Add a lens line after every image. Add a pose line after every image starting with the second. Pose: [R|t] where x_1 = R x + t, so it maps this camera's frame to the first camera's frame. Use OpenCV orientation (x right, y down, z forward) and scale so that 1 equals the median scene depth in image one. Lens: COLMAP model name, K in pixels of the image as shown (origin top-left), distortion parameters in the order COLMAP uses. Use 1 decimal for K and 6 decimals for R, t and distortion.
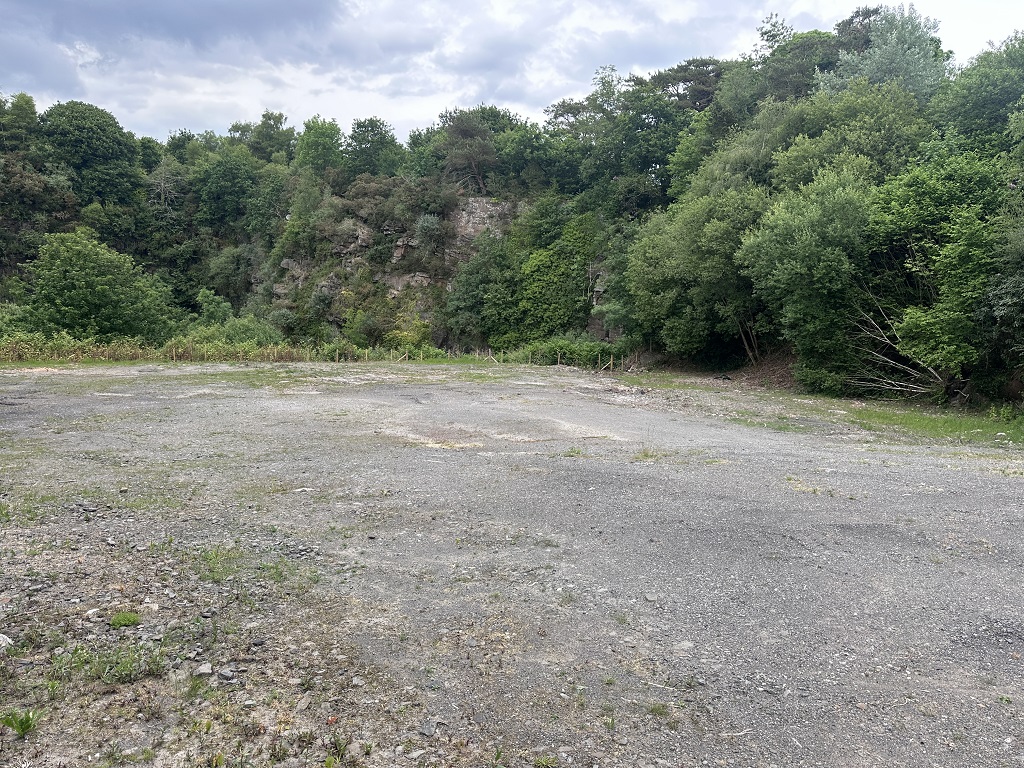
lens RADIAL K [[721.6, 0, 501.9], [0, 721.6, 382.4], [0, 0, 1]] dist [-0.004402, -0.009546]
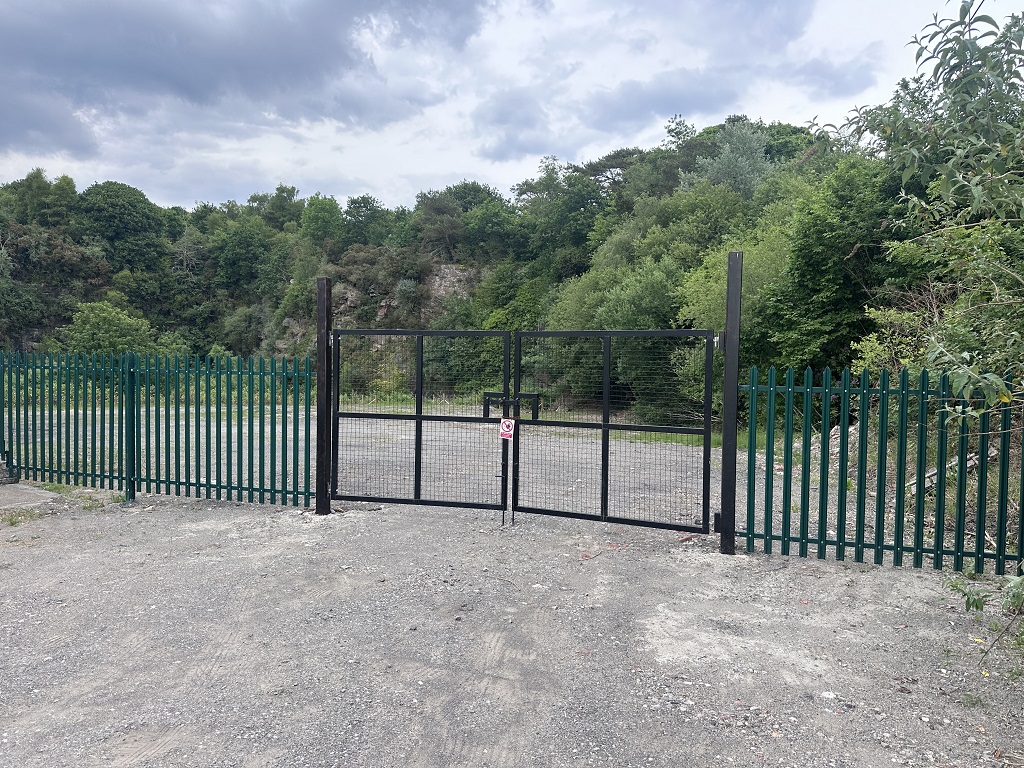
lens RADIAL K [[721.6, 0, 520.8], [0, 721.6, 388.2], [0, 0, 1]] dist [-0.004402, -0.009546]
pose [[0.999807, -0.009367, -0.017278, 0.094209], [0.008334, 0.998230, -0.058882, 0.011469], [0.017799, 0.058726, 0.998115, -0.138192]]
